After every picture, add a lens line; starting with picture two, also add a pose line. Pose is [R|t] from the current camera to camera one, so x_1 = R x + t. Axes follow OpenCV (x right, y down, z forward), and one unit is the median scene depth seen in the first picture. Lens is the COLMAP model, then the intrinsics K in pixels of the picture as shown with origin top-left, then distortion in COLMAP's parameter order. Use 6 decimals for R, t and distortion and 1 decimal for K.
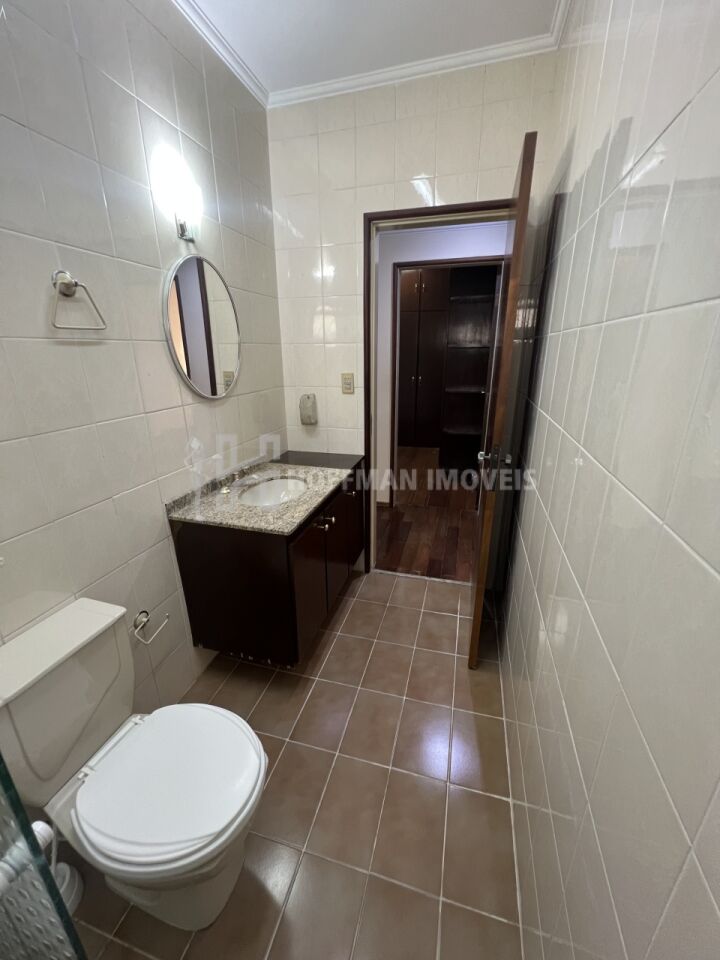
lens RADIAL K [[382.7, 0, 360.9], [0, 382.7, 479.3], [0, 0, 1]] dist [-0.000827, 0.000766]
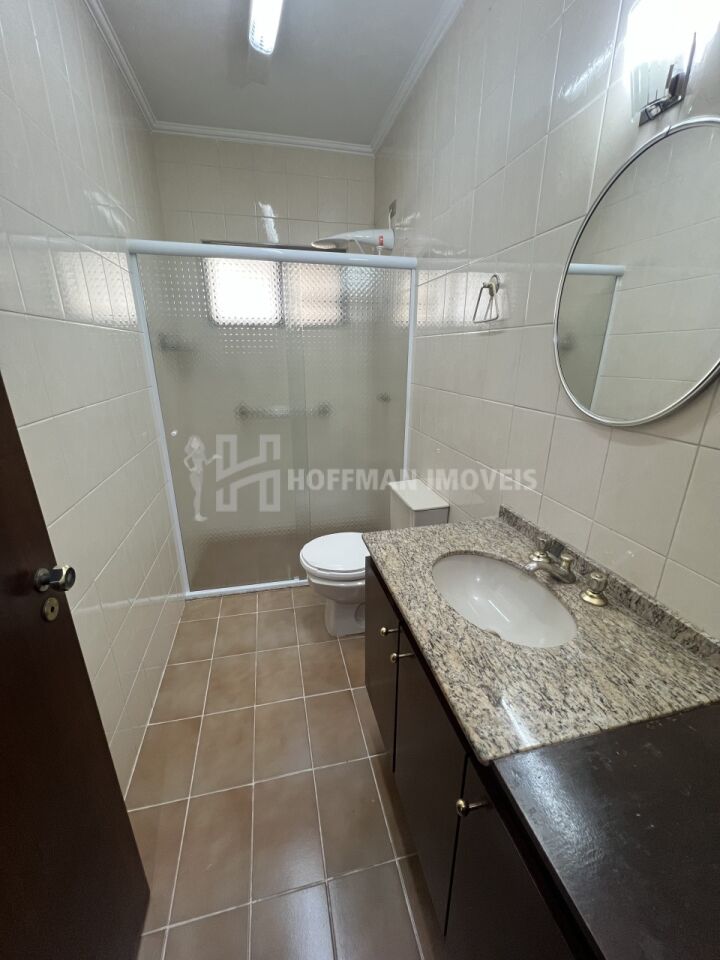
lens RADIAL K [[382.7, 0, 357.5], [0, 382.7, 481.6], [0, 0, 1]] dist [-0.000827, 0.000766]
pose [[-0.873287, 0.163262, -0.459038, 0.199829], [-0.149106, 0.807415, 0.570831, -0.436693], [0.463829, 0.566944, -0.680762, 1.374035]]
